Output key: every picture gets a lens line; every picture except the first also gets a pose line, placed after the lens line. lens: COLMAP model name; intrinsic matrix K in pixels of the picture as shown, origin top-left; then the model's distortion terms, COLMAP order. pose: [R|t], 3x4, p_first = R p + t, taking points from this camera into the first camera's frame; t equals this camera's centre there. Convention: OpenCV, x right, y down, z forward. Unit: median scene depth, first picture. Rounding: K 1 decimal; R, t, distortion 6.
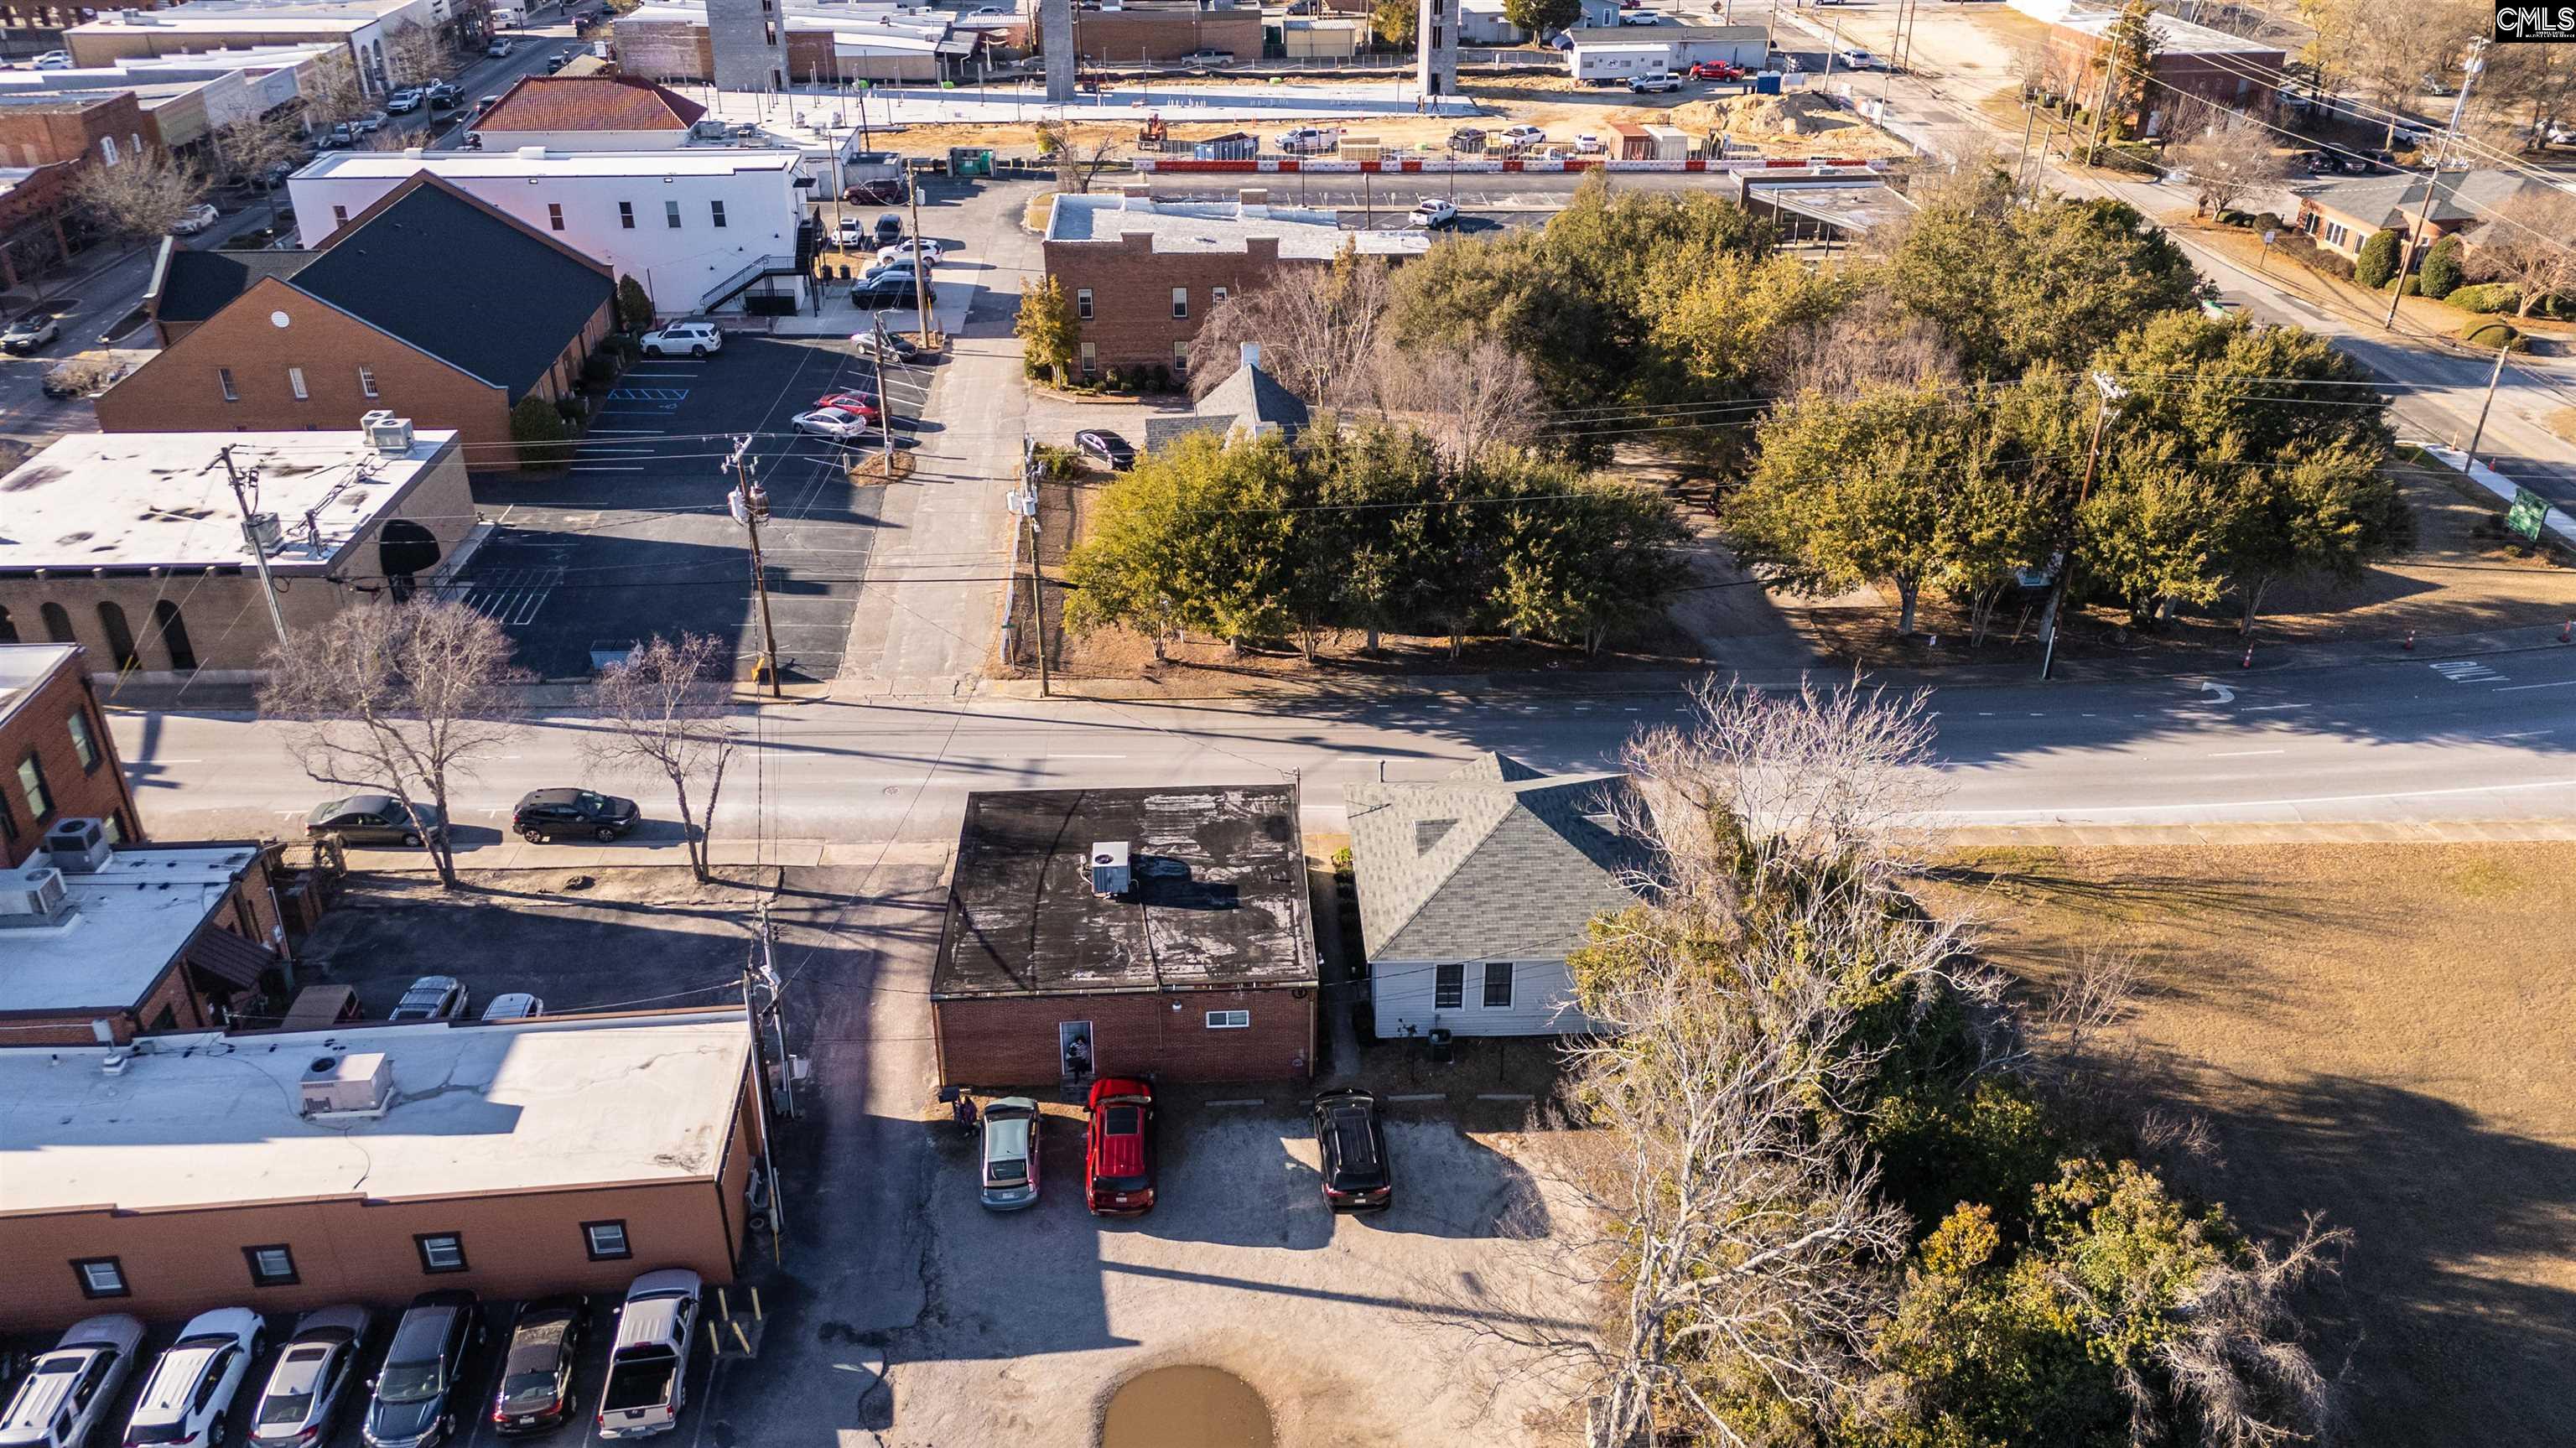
lens RADIAL K [[1860.9, 0, 1290.8], [0, 1860.9, 740.0], [0, 0, 1]] dist [0.068507, -0.062332]
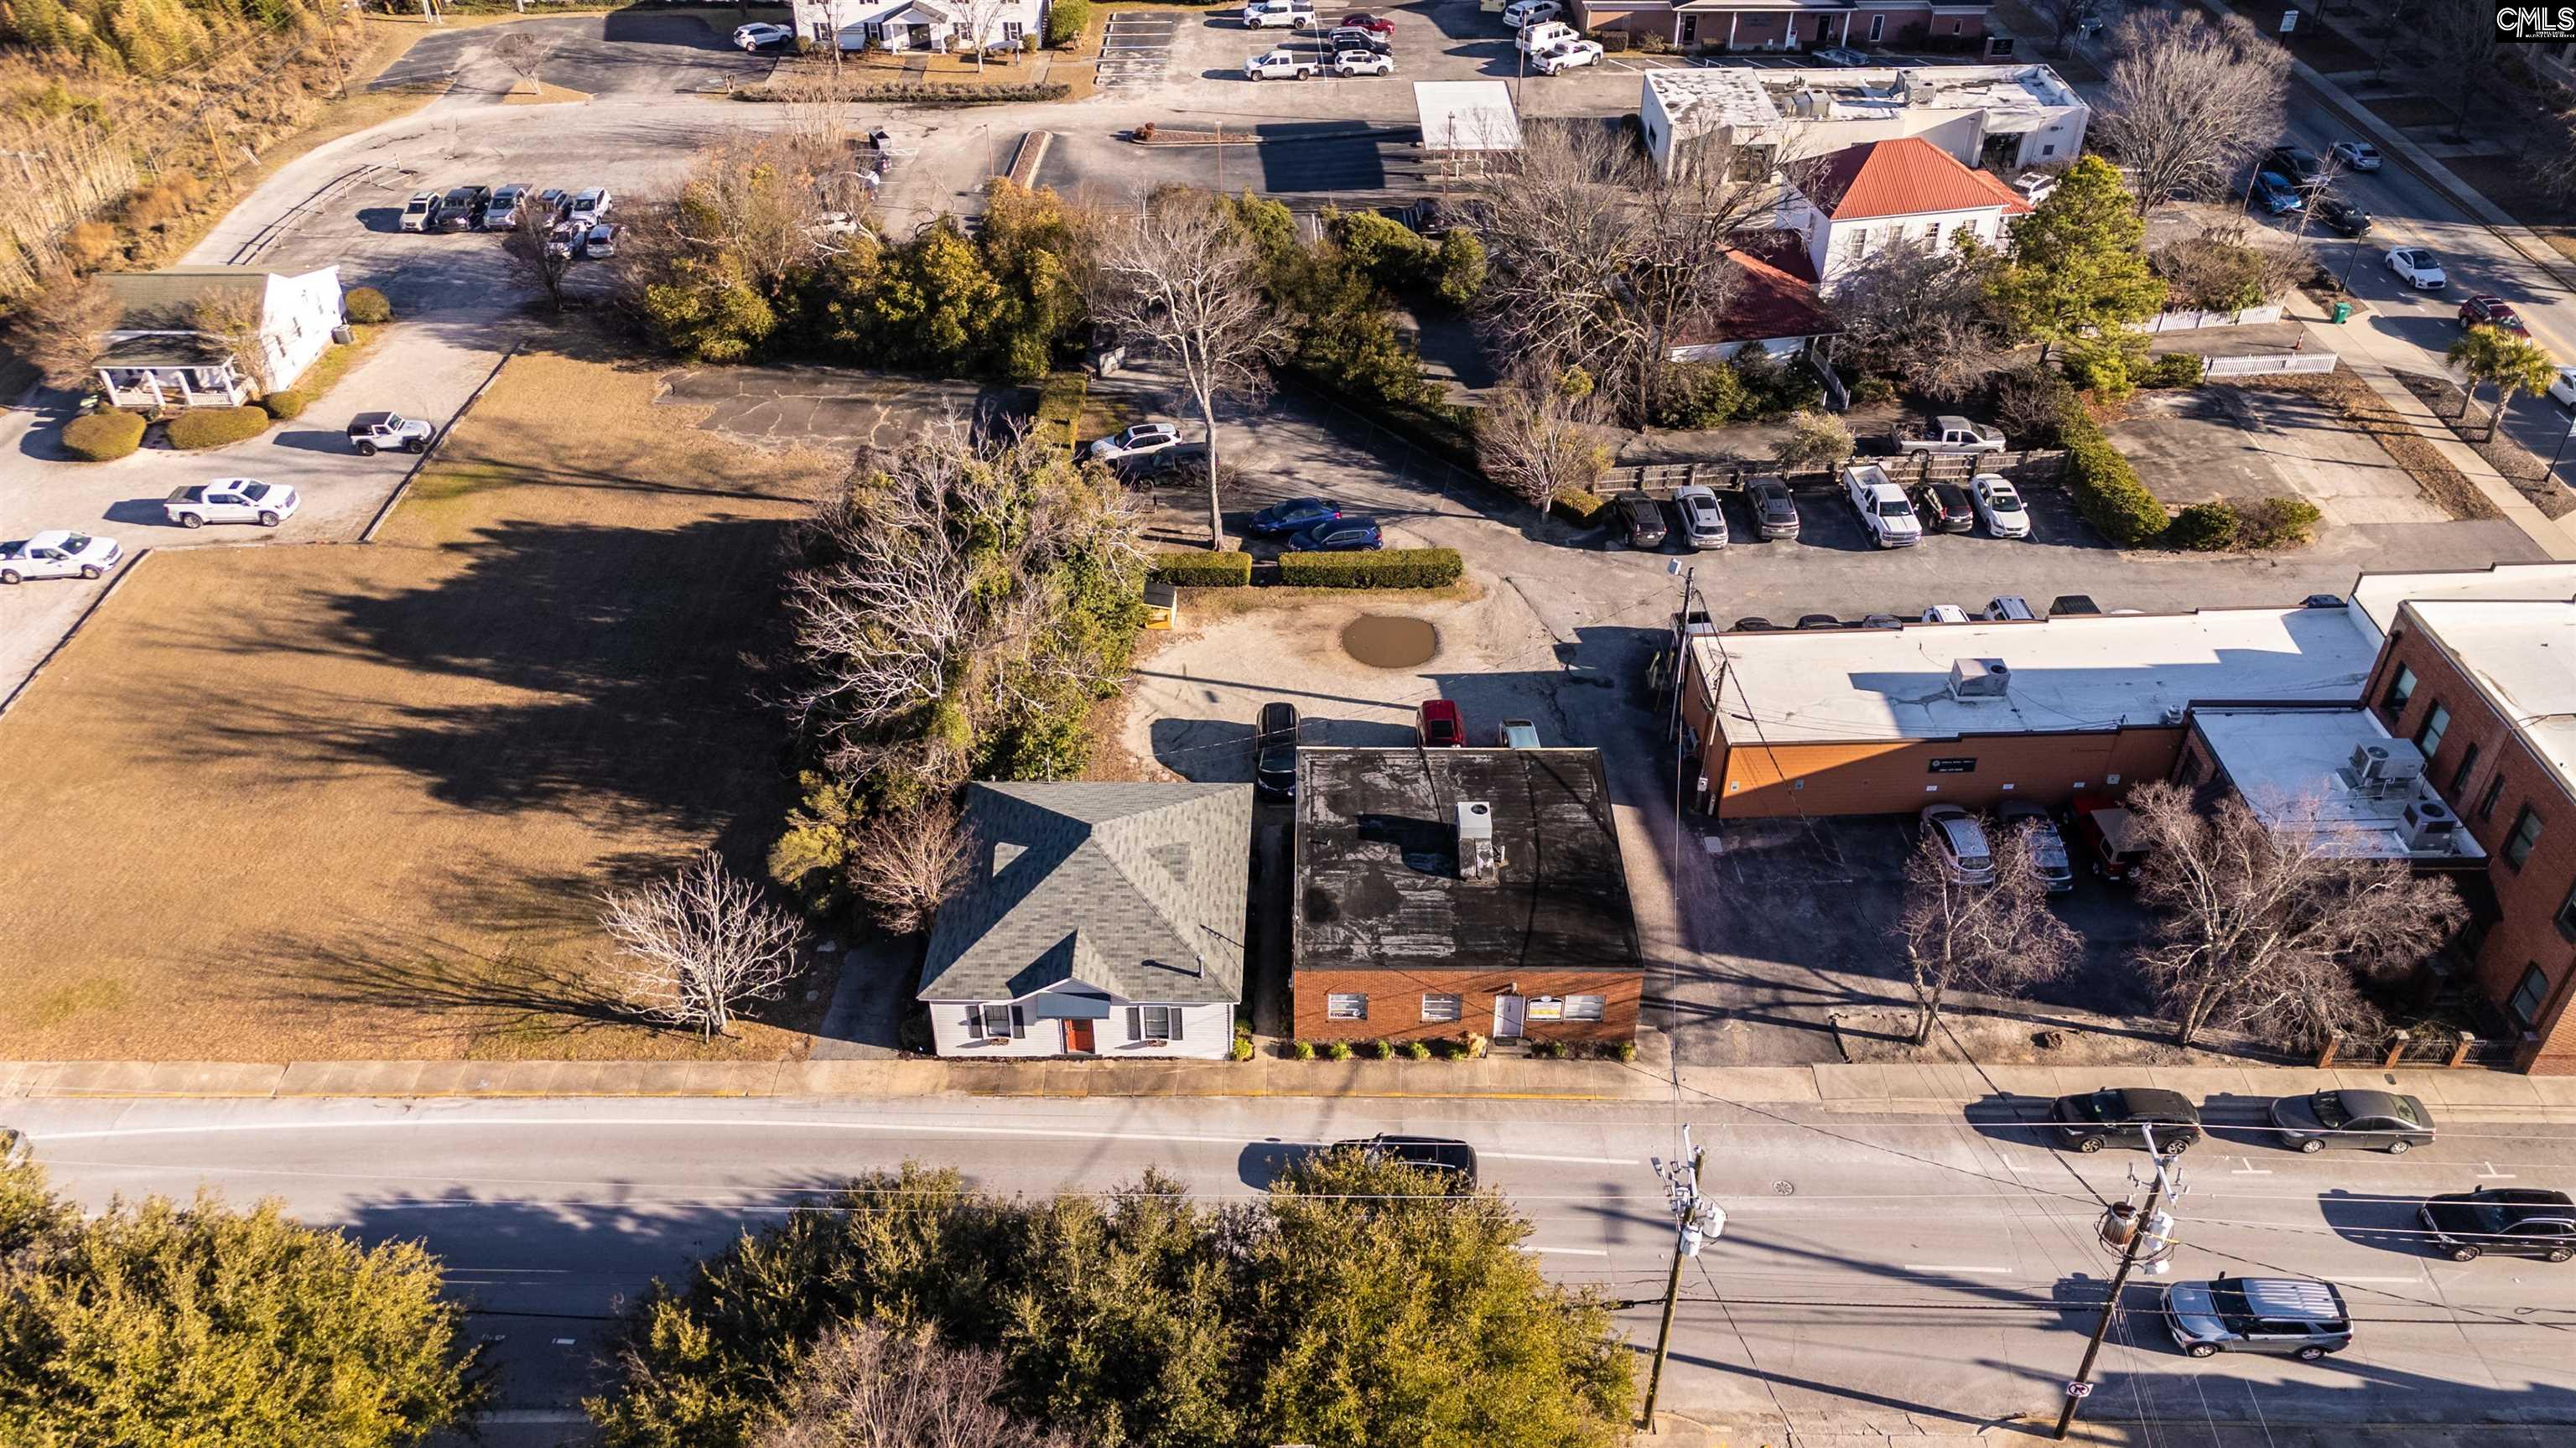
lens RADIAL K [[1860.9, 0, 1296.2], [0, 1860.9, 752.2], [0, 0, 1]] dist [0.068507, -0.062332]
pose [[-0.998154, -0.035257, 0.049454, -0.034219], [0.032271, 0.381932, 0.923627, -0.739680], [-0.051452, 0.923518, -0.380089, 1.056549]]
